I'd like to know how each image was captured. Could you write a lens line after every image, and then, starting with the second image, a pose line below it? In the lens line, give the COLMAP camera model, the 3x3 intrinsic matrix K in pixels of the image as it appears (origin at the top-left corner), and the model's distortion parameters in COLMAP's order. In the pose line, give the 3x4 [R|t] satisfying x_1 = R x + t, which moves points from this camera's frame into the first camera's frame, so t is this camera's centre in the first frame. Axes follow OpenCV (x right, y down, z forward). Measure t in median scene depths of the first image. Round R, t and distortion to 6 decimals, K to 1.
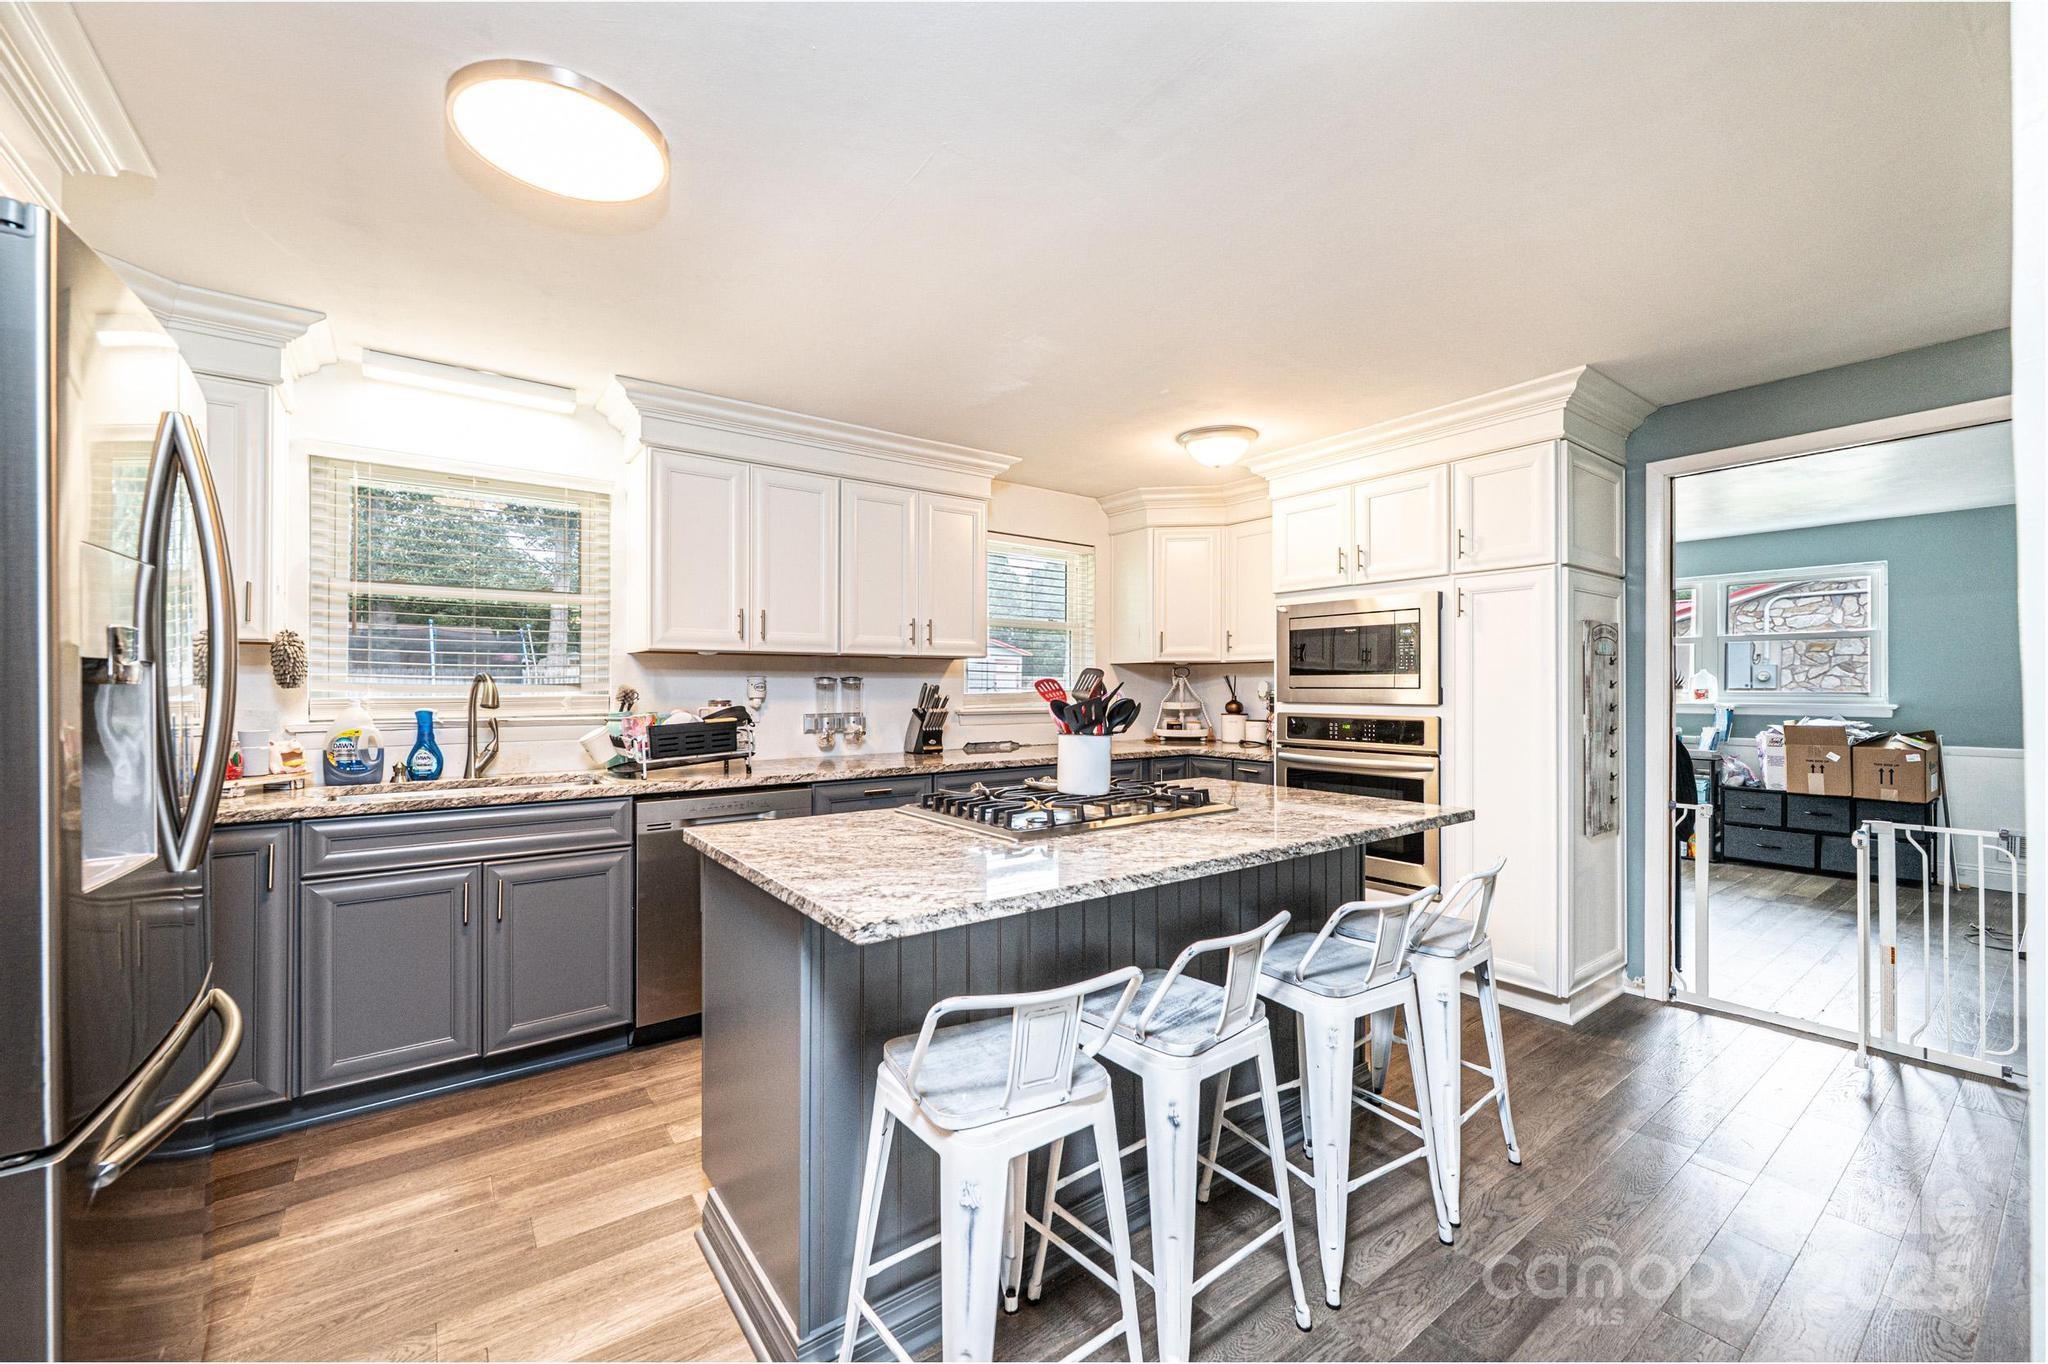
lens RADIAL K [[822.6, 0, 1024.0], [0, 822.6, 682.0], [0, 0, 1]] dist [-0.001568, -0.000273]
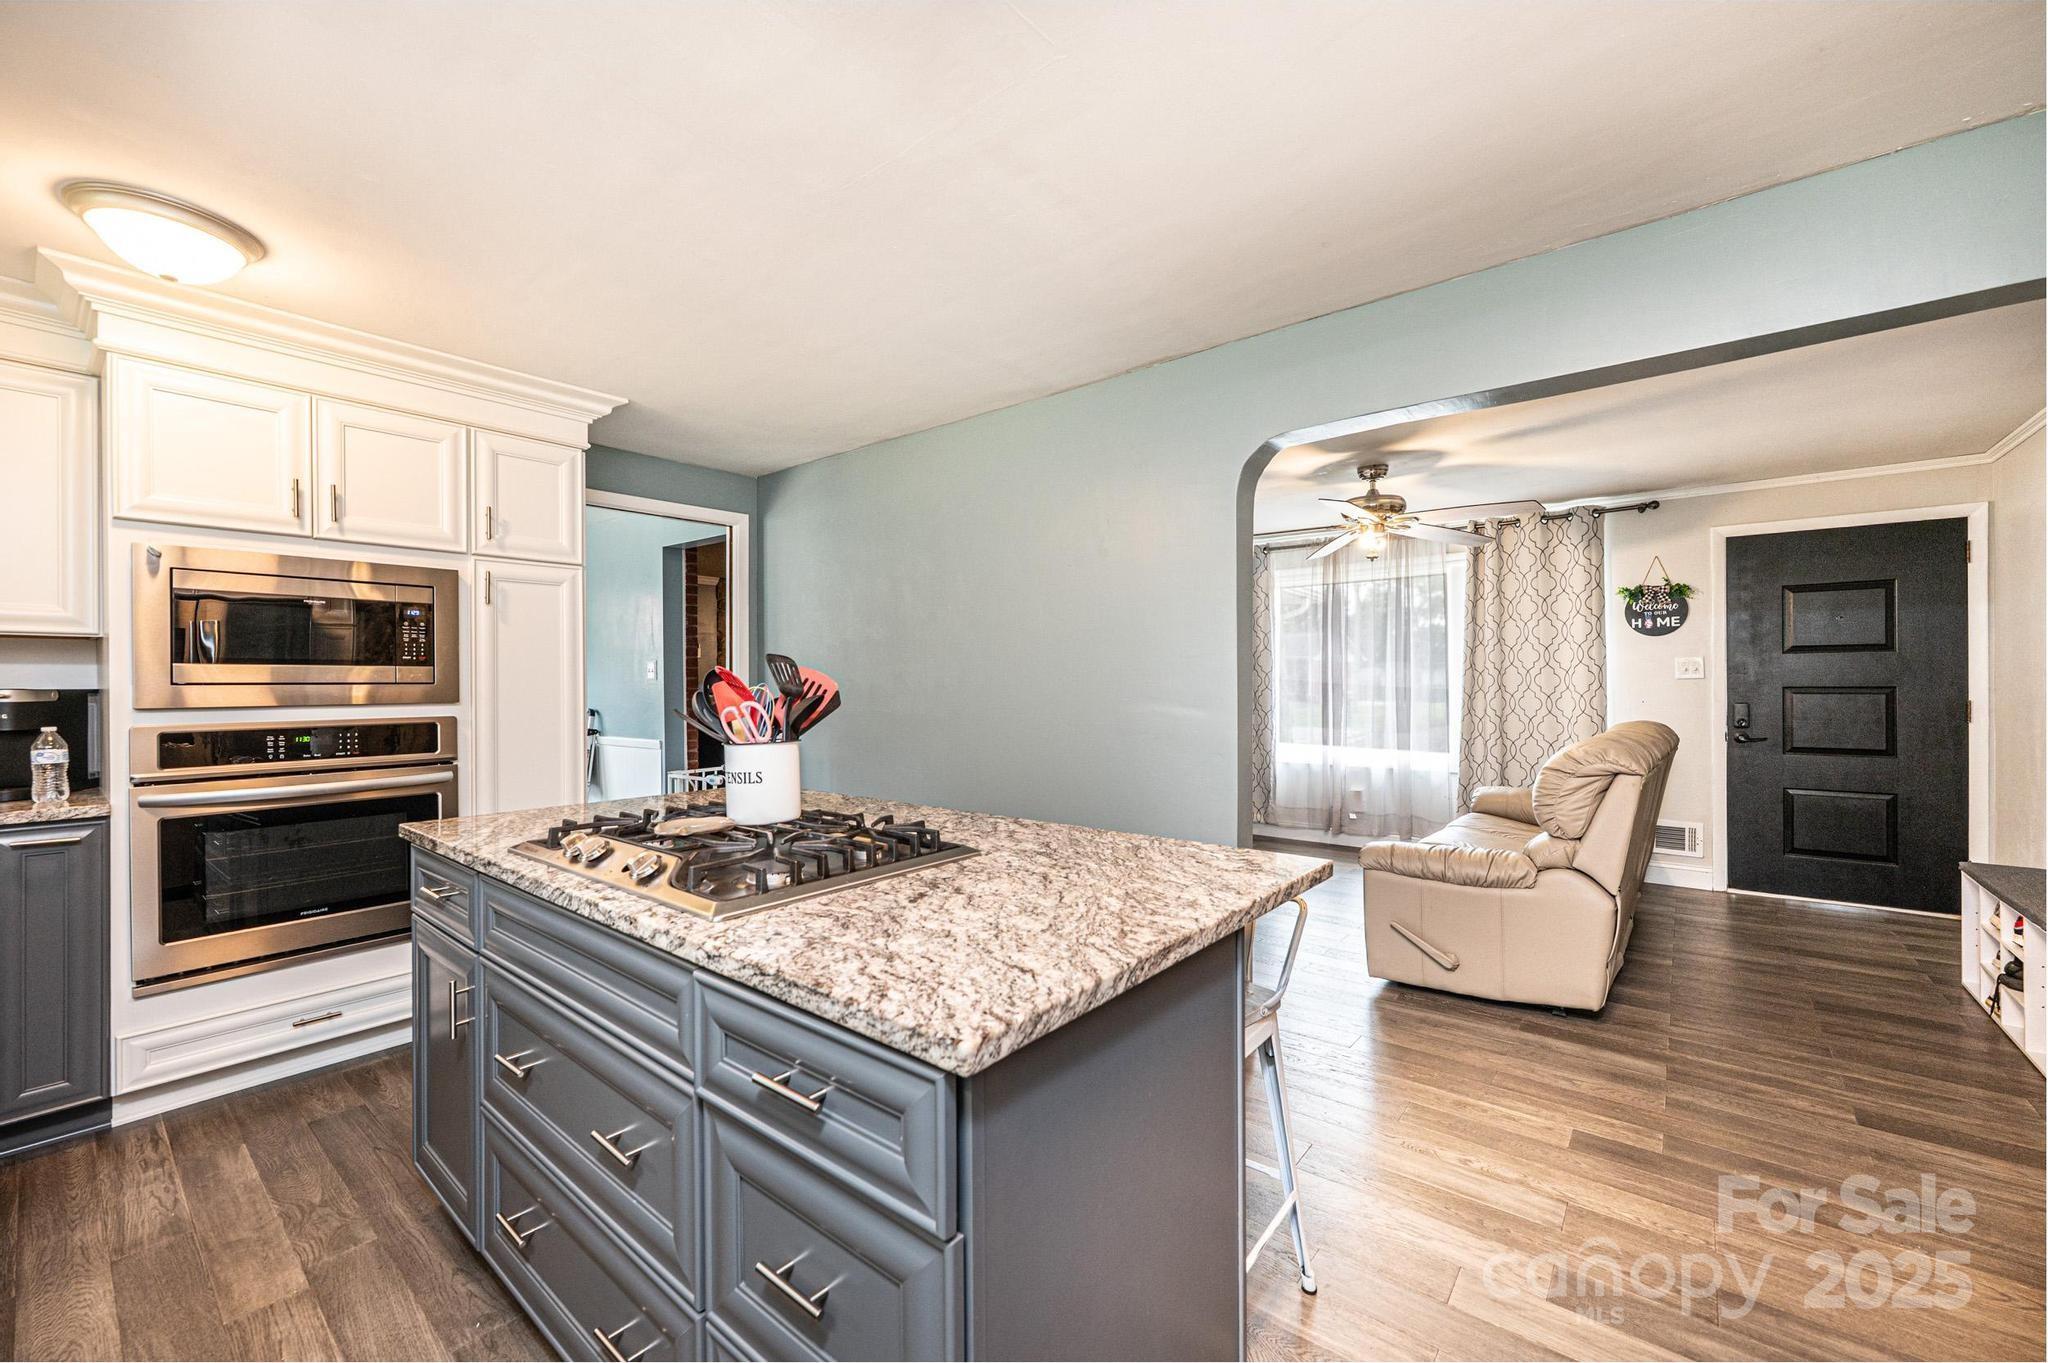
lens RADIAL K [[815.5, 0, 1024.0], [0, 815.5, 681.5], [0, 0, 1]] dist [0.000173, -0.000478]
pose [[-0.256910, -0.002333, 0.966432, -0.462820], [0.000838, 0.999996, 0.002637, 0.004078], [-0.966435, 0.001487, -0.256907, 0.629255]]
